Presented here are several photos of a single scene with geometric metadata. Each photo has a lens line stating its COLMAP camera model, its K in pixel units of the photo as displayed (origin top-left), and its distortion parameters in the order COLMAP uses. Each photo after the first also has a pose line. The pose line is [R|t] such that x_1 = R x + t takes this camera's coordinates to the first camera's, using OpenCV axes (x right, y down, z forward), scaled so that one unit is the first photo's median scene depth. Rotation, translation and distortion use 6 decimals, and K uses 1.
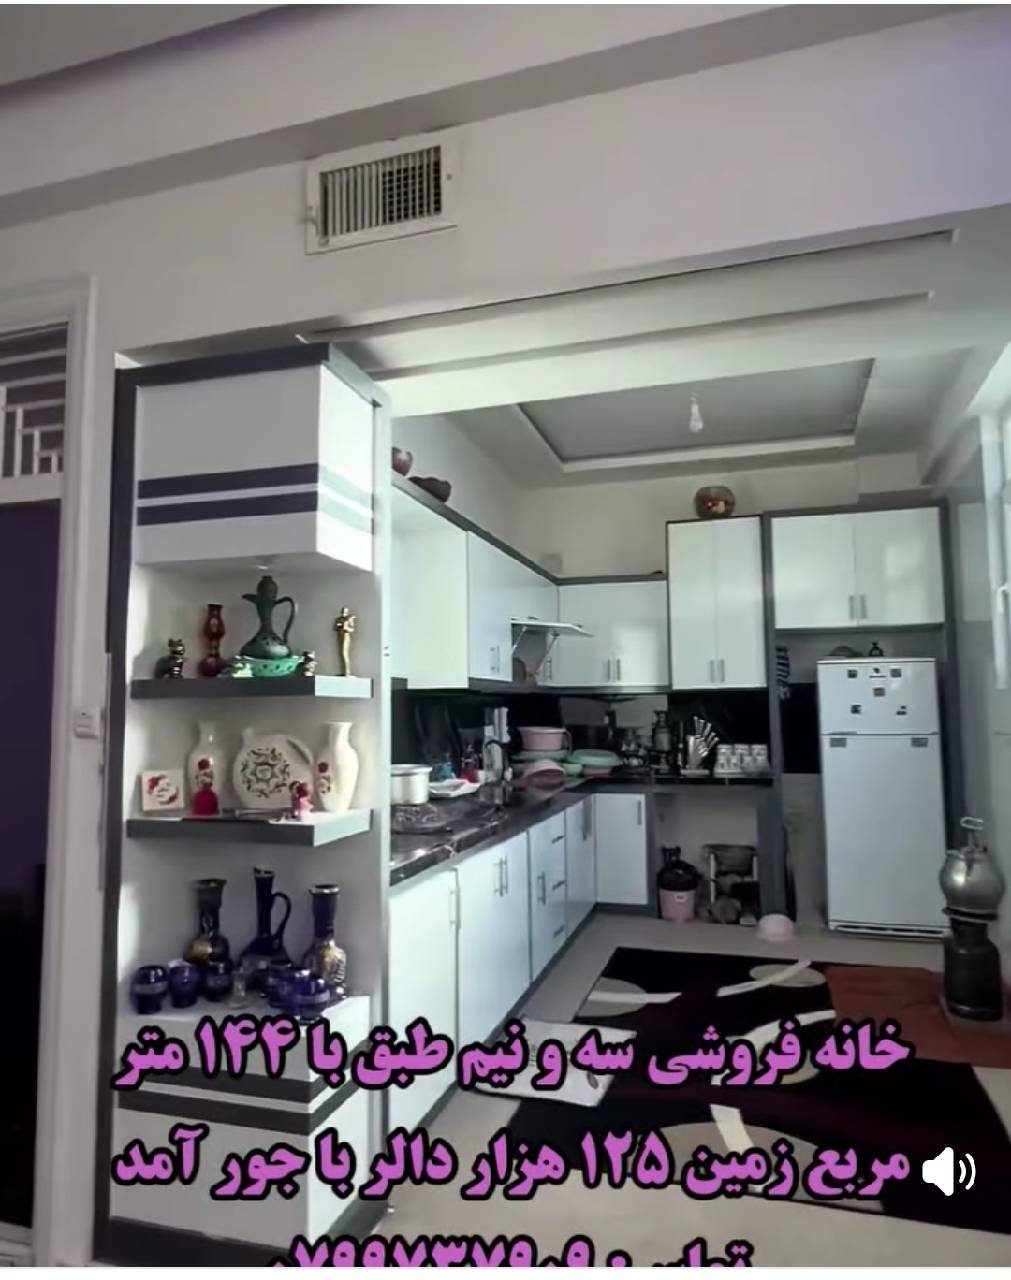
lens RADIAL K [[836.5, 0, 506.3], [0, 836.5, 638.7], [0, 0, 1]] dist [0.013010, 0.000584]
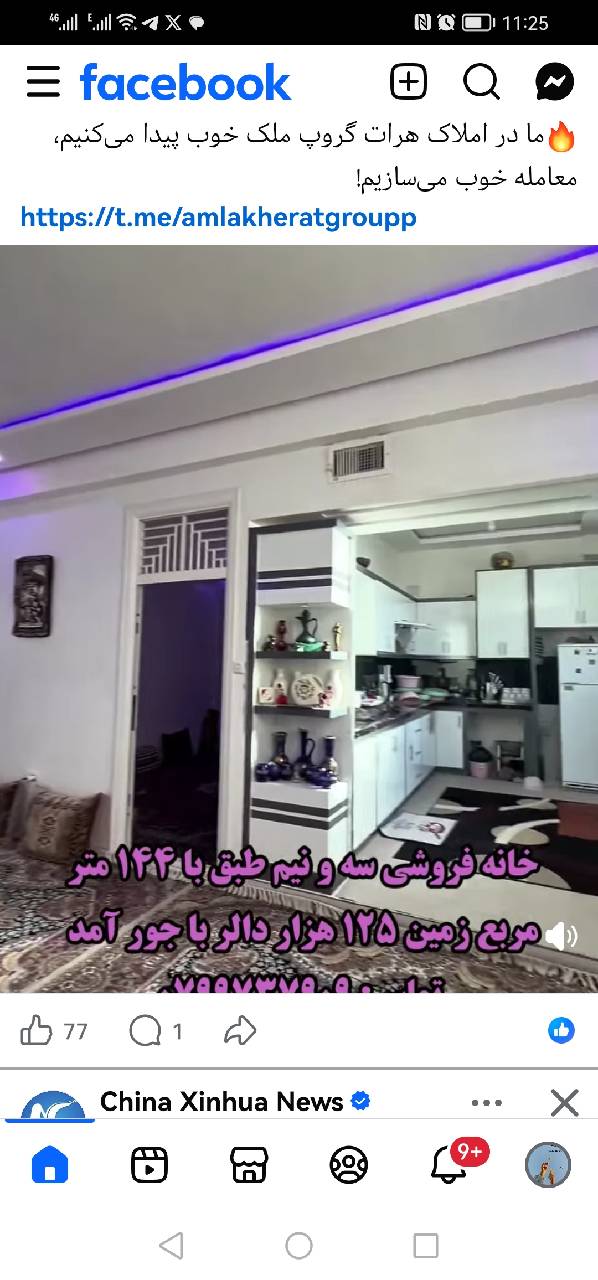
lens RADIAL K [[470.3, 0, 307.7], [0, 470.3, 623.5], [0, 0, 1]] dist [0.000622, 0.000029]
pose [[0.988245, 0.012803, -0.152339, -0.049631], [-0.013300, 0.999909, -0.002245, -0.021436], [0.152297, 0.004245, 0.988326, -0.252625]]
